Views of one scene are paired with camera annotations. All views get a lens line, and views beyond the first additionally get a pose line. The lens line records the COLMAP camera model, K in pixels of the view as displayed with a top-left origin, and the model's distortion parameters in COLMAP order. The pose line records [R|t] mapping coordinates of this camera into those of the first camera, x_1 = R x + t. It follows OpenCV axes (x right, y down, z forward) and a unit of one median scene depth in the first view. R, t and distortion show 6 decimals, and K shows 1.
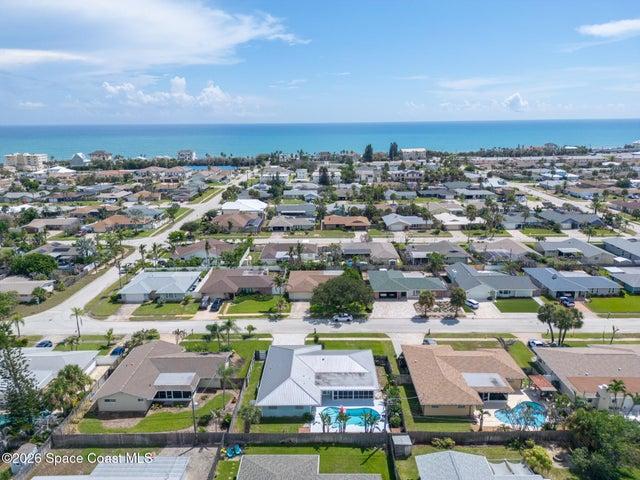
lens RADIAL K [[447.3, 0, 320.0], [0, 447.3, 240.0], [0, 0, 1]] dist [0.078847, -0.082689]
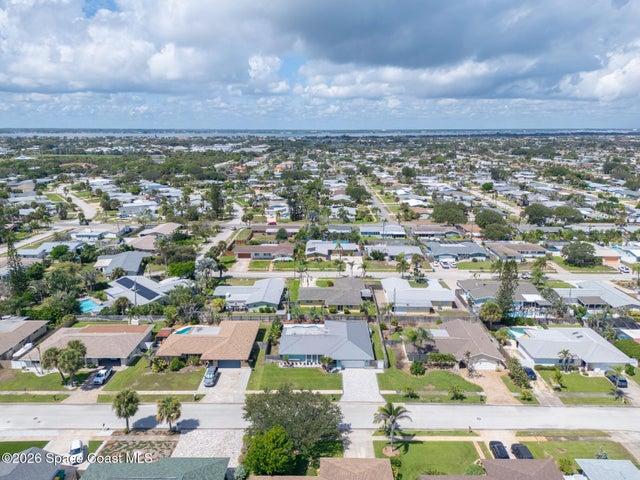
lens RADIAL K [[447.3, 0, 320.0], [0, 447.3, 240.0], [0, 0, 1]] dist [0.078847, -0.082689]
pose [[-0.999911, 0.013170, 0.002078, 0.004521], [0.012584, 0.880733, 0.473447, -0.377262], [0.004405, 0.473431, -0.880820, 1.347643]]
